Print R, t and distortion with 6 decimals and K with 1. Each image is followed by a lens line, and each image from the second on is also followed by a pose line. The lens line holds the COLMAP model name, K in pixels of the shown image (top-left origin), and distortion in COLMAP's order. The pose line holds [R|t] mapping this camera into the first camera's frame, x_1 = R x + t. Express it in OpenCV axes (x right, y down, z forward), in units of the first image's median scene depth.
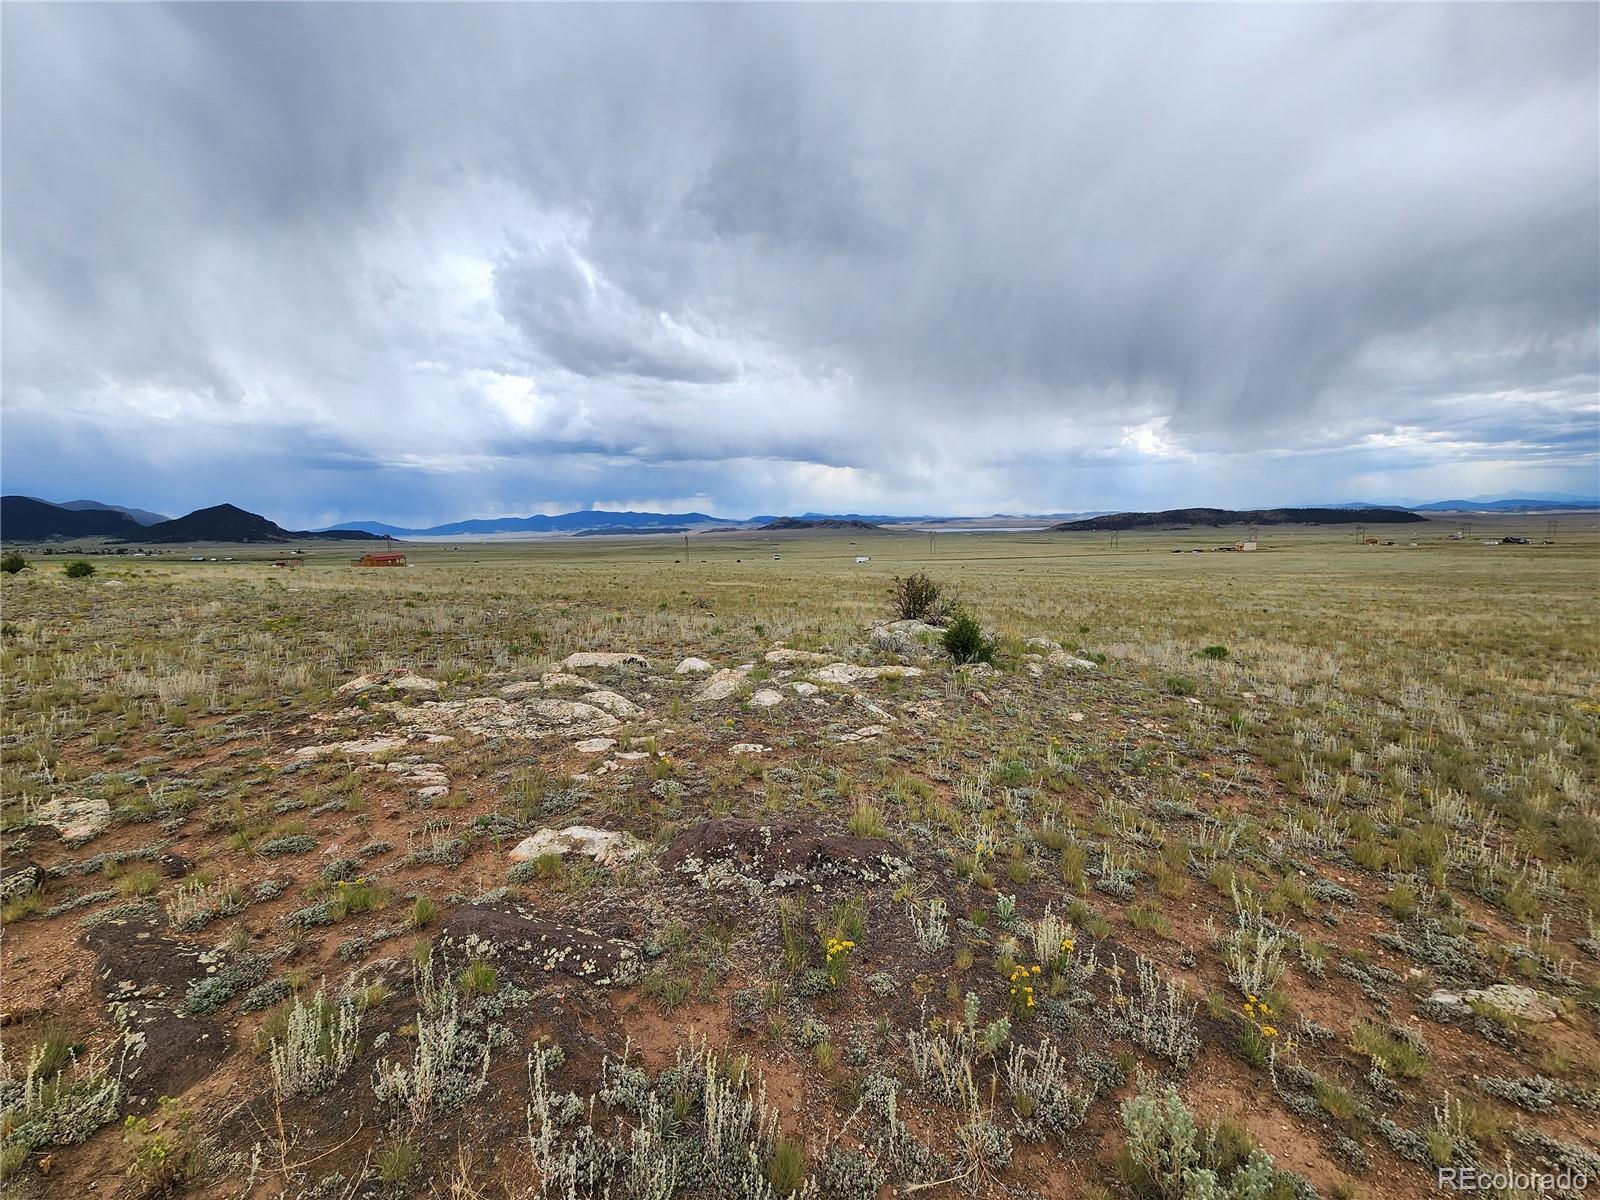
lens RADIAL K [[655.9, 0, 800.4], [0, 655.9, 630.3], [0, 0, 1]] dist [0.000016, 0.000081]
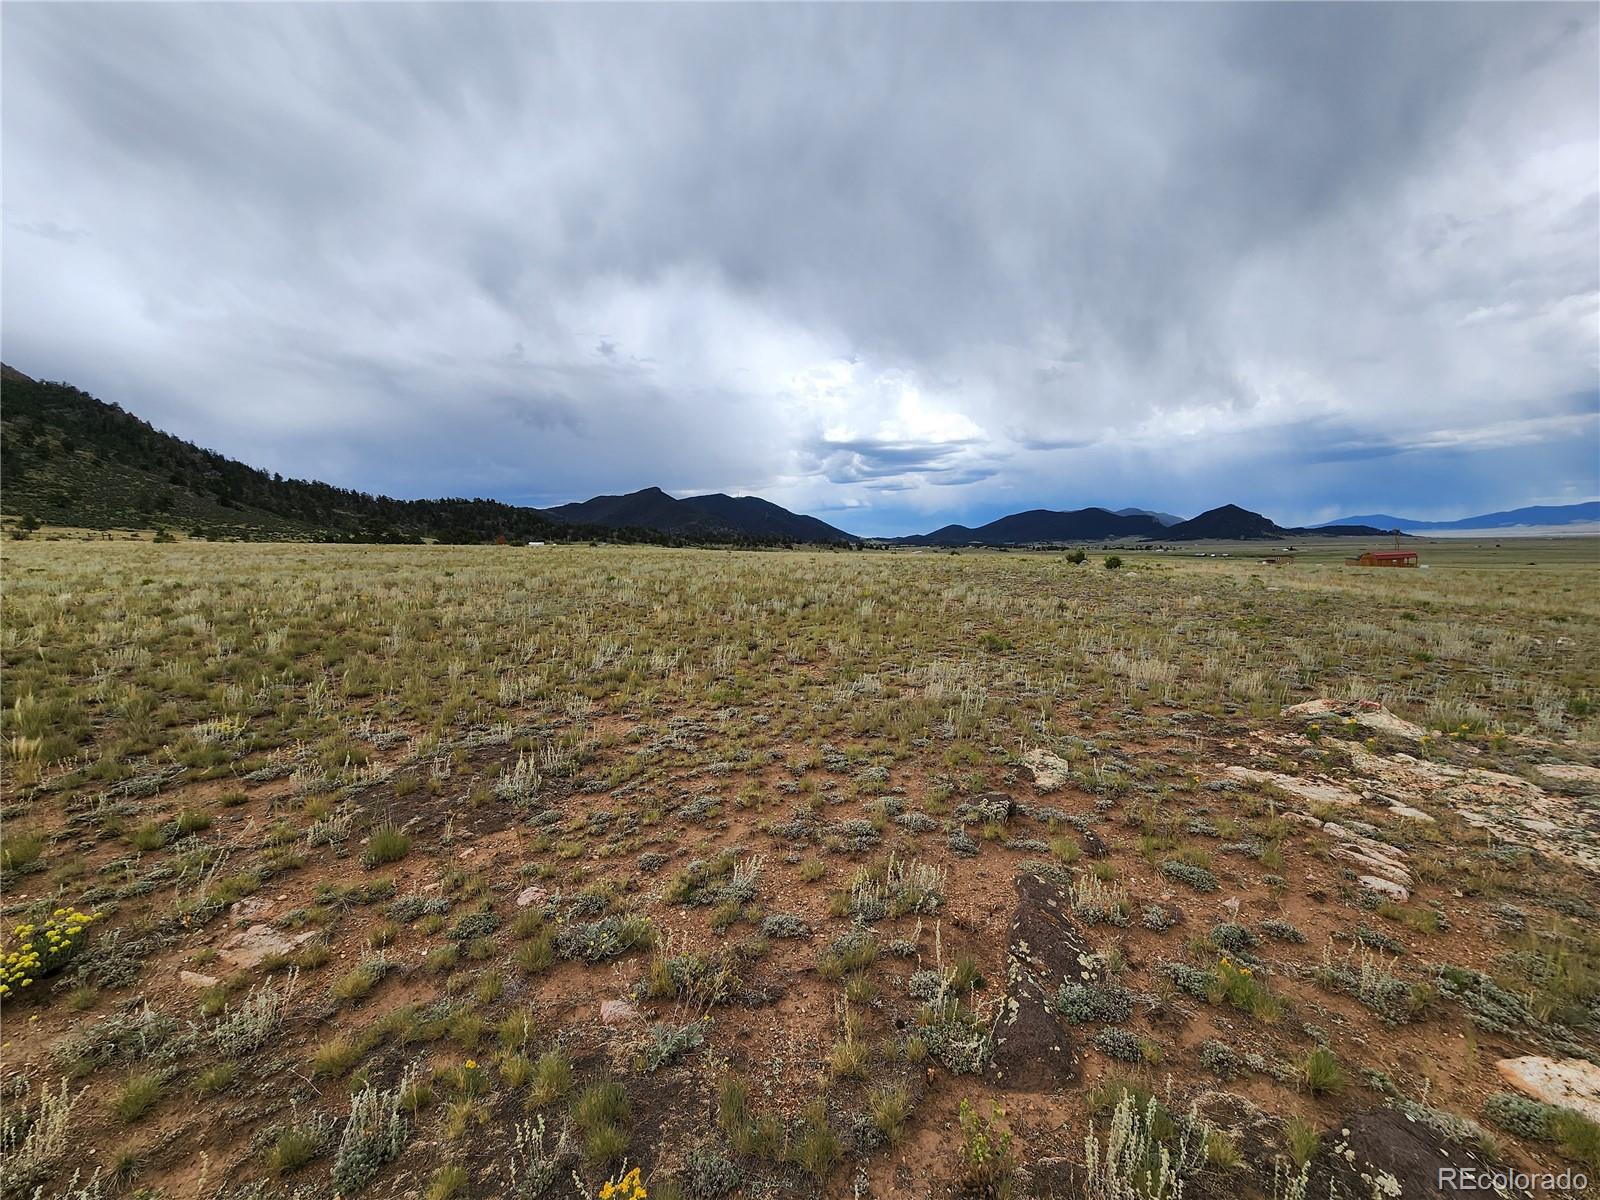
lens RADIAL K [[651.5, 0, 800.2], [0, 651.5, 588.6], [0, 0, 1]] dist [-0.006937, -0.000524]
pose [[0.260750, 0.066652, -0.963103, -0.061011], [-0.119861, 0.992130, 0.036210, -0.027972], [0.957937, 0.105996, 0.266687, 0.154721]]
